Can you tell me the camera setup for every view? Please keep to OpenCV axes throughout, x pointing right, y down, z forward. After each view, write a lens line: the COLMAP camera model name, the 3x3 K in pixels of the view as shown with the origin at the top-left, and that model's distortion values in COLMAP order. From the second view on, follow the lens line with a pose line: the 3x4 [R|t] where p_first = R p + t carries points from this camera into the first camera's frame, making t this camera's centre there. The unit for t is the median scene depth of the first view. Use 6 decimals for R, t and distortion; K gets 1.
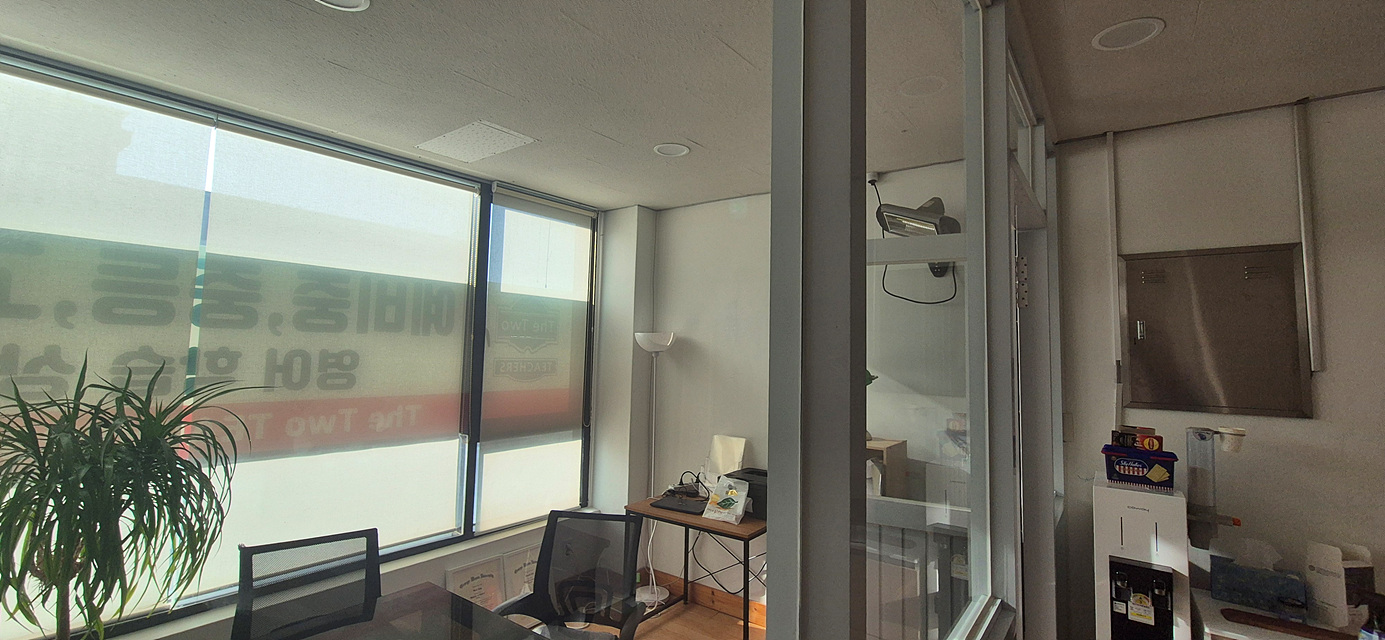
lens RADIAL K [[572.7, 0, 700.1], [0, 572.7, 314.6], [0, 0, 1]] dist [0.000978, 0.000222]
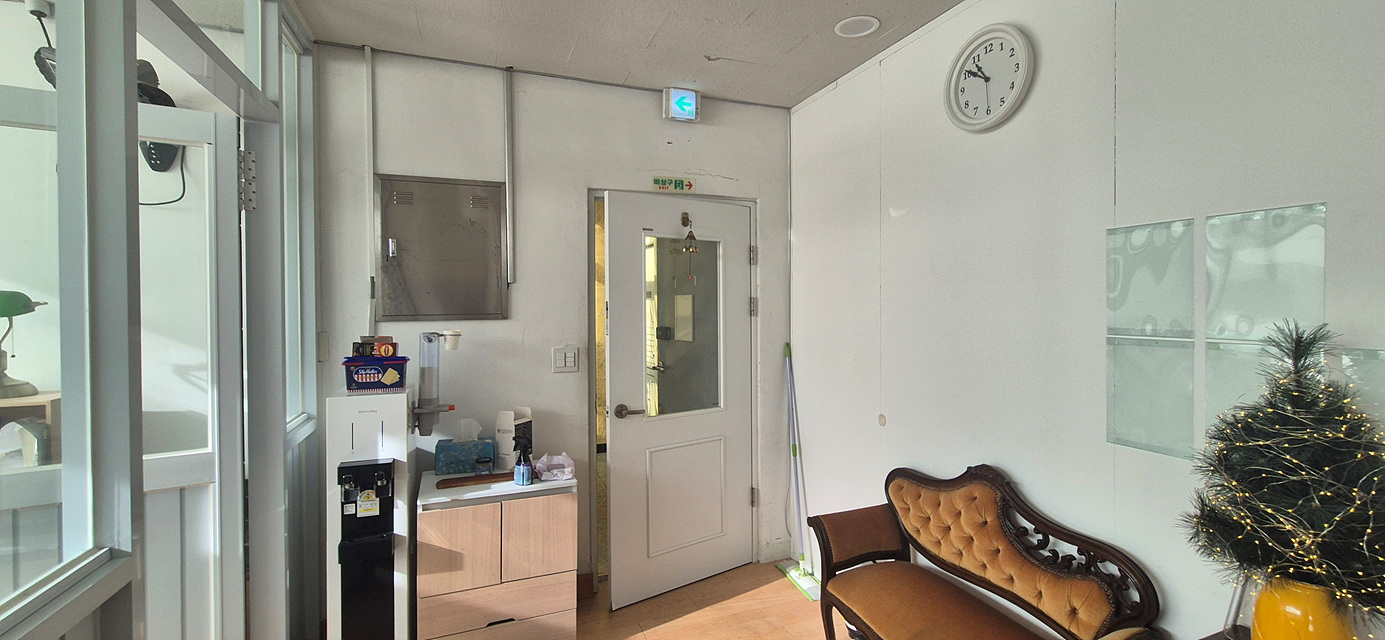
lens RADIAL K [[572.7, 0, 700.1], [0, 572.7, 314.6], [0, 0, 1]] dist [0.000978, 0.000222]
pose [[0.512923, -0.041881, 0.857412, 0.178380], [-0.040603, 0.996508, 0.072965, 0.058837], [-0.857474, -0.072239, 0.509431, -0.037762]]
